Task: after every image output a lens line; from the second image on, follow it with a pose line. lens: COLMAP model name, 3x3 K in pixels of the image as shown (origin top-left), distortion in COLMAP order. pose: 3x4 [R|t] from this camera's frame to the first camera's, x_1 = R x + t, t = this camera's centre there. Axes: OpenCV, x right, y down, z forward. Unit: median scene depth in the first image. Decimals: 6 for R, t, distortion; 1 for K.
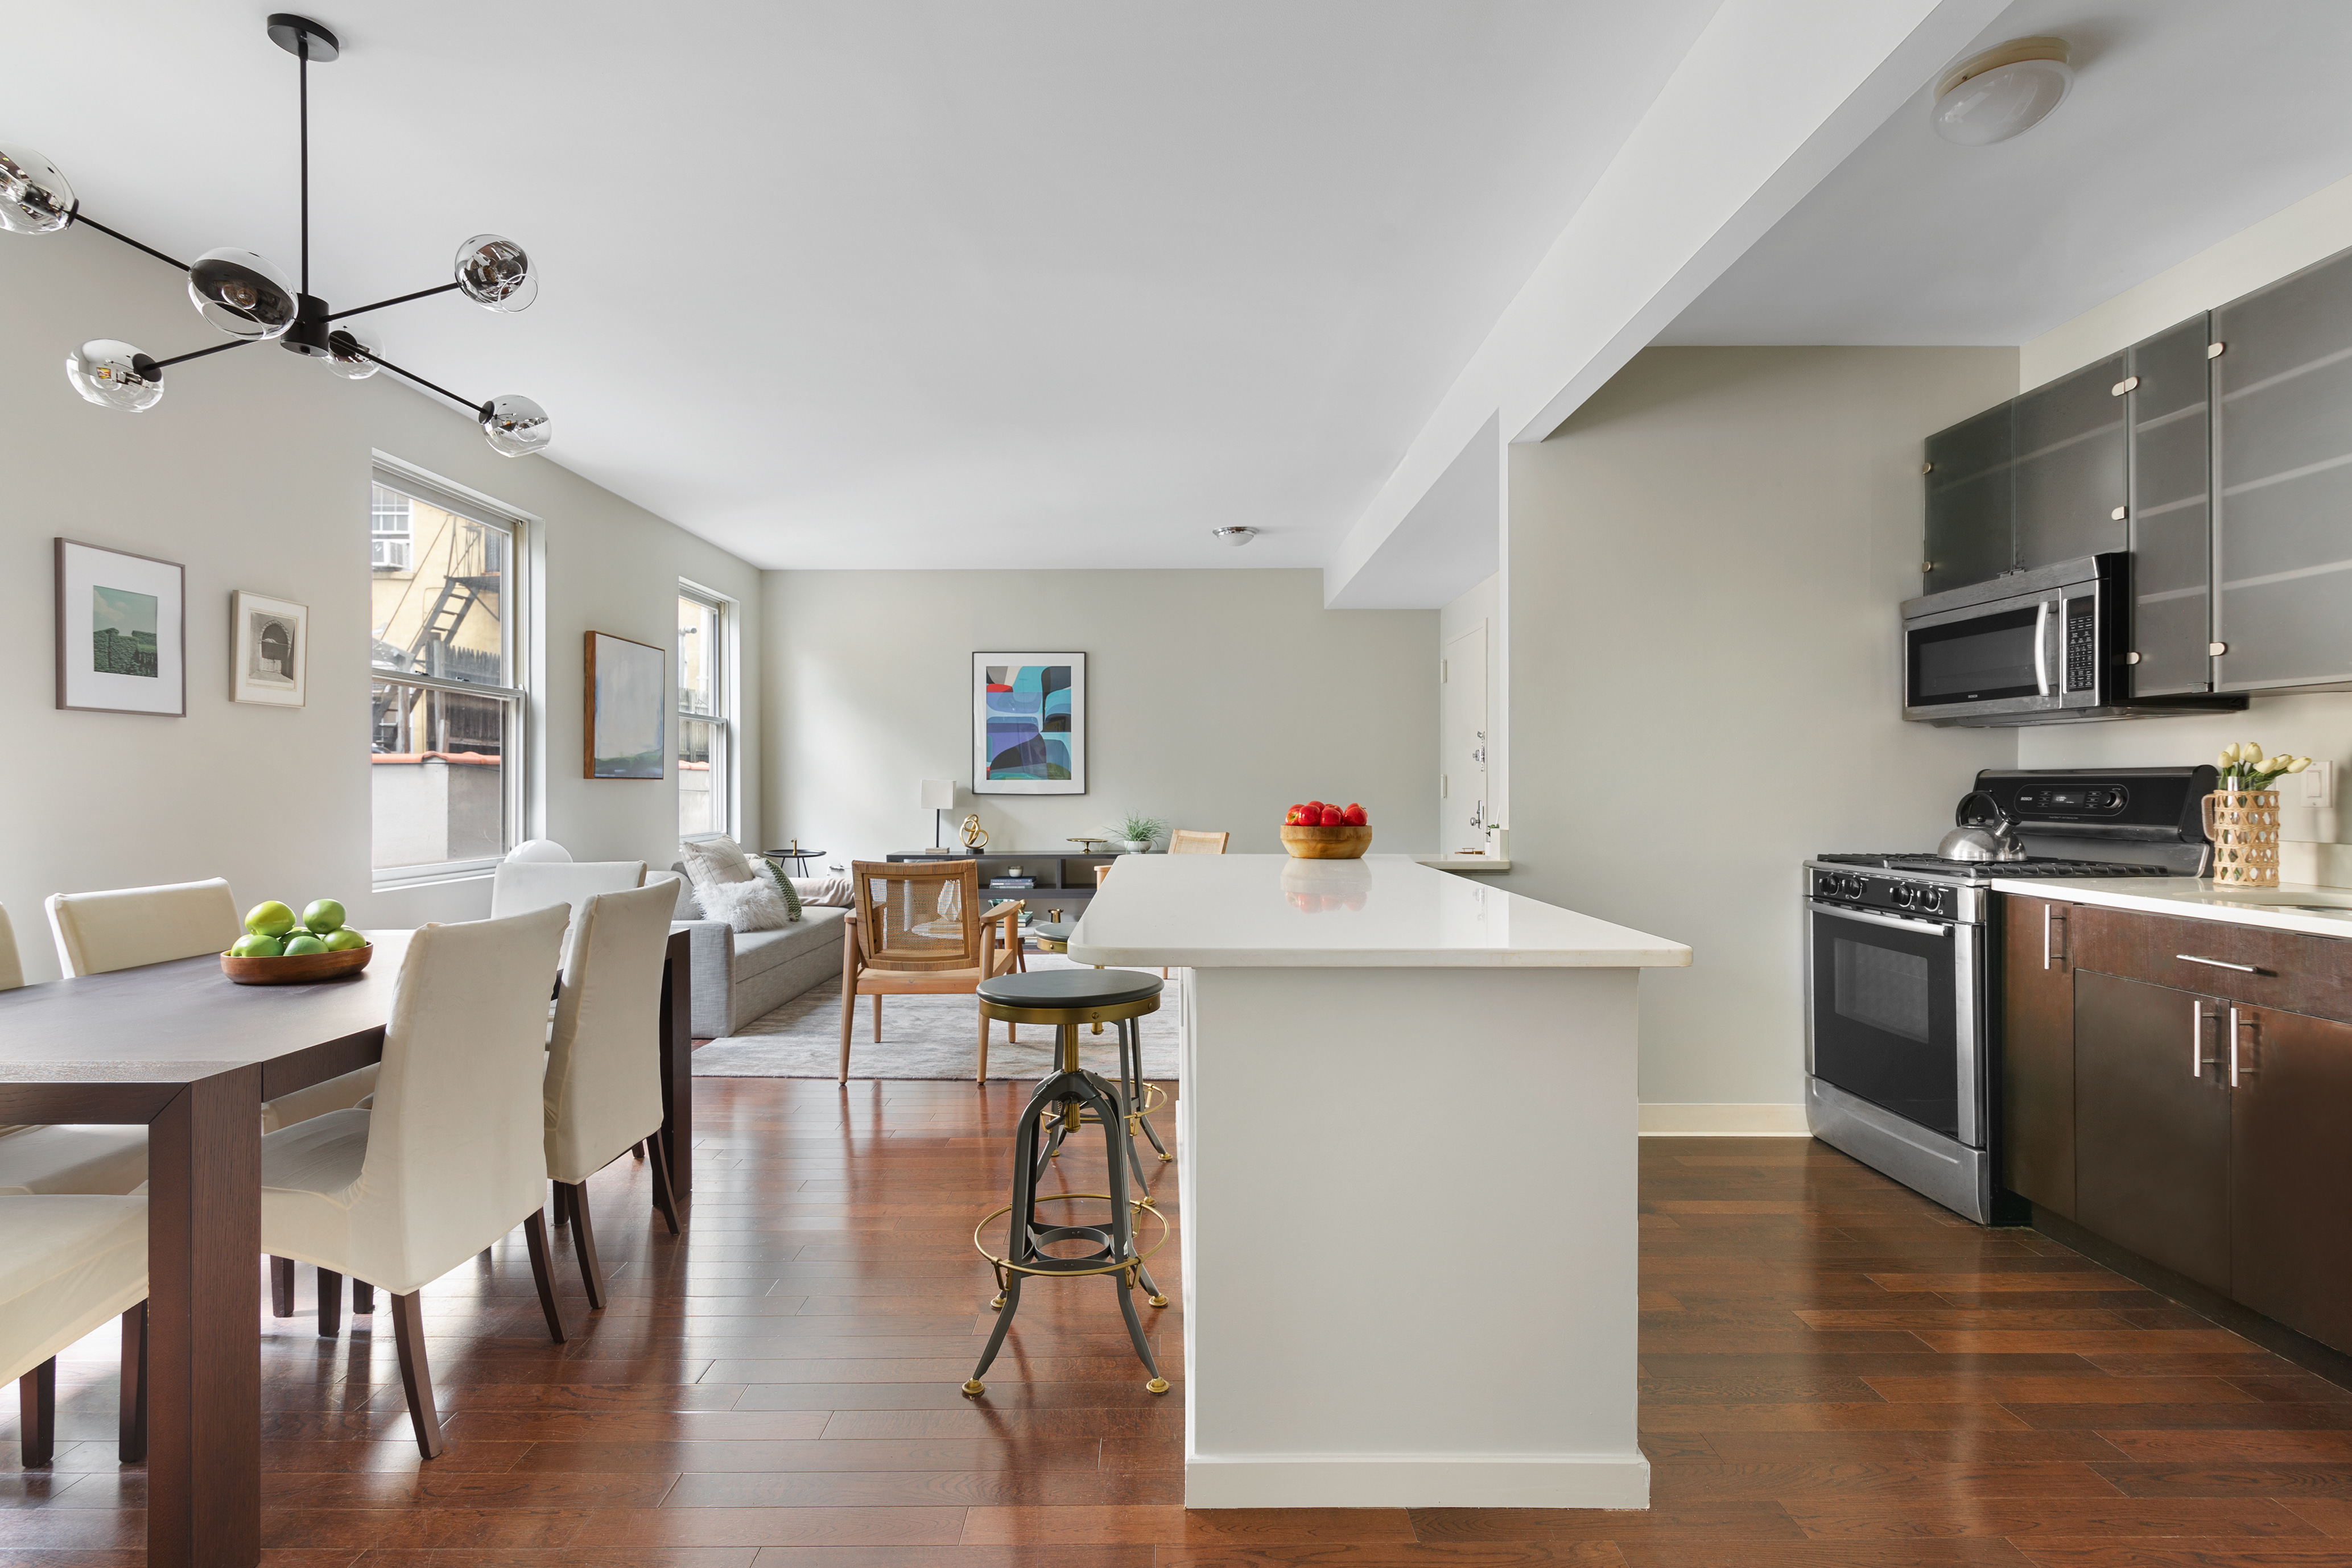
lens RADIAL K [[1087.5, 0, 1176.0], [0, 1087.5, 784.0], [0, 0, 1]] dist [-0.000862, -0.000176]
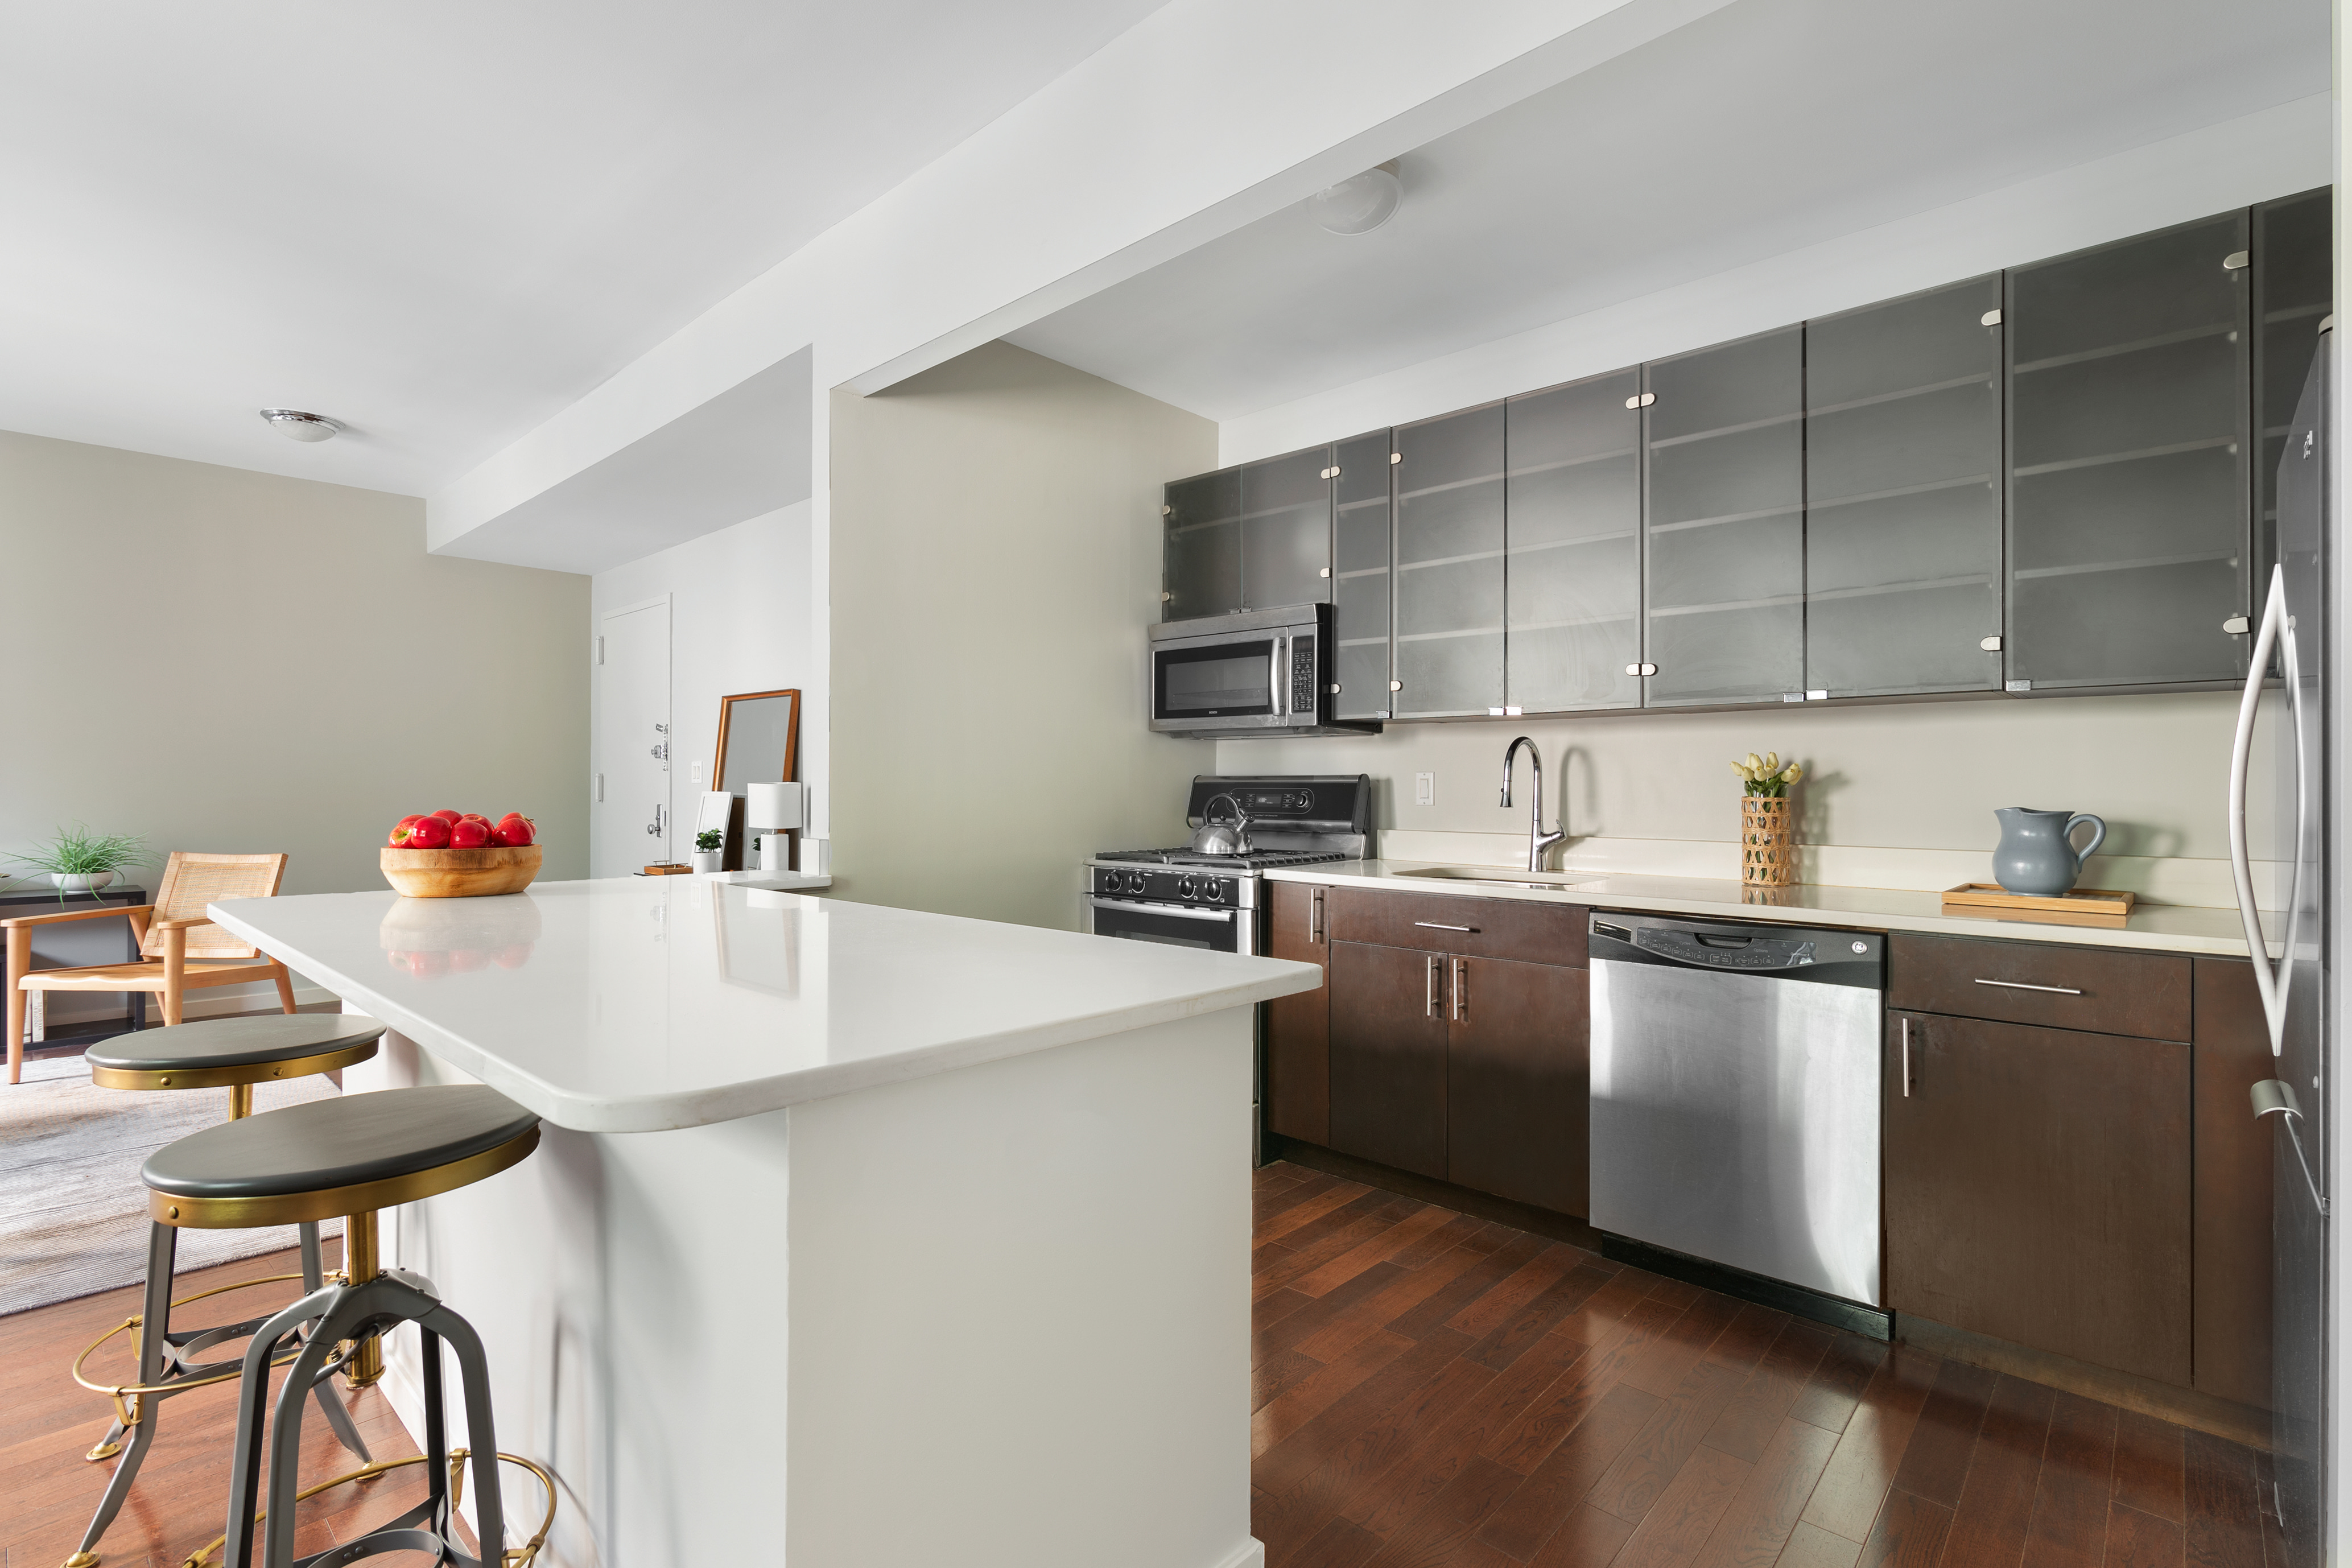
lens RADIAL K [[1079.7, 0, 1176.0], [0, 1079.7, 784.0], [0, 0, 1]] dist [0.000194, -0.000075]
pose [[0.678878, 0.006012, 0.734227, -0.157752], [-0.004777, 0.999981, -0.003771, 0.000767], [-0.734236, -0.000947, 0.678894, 0.267641]]
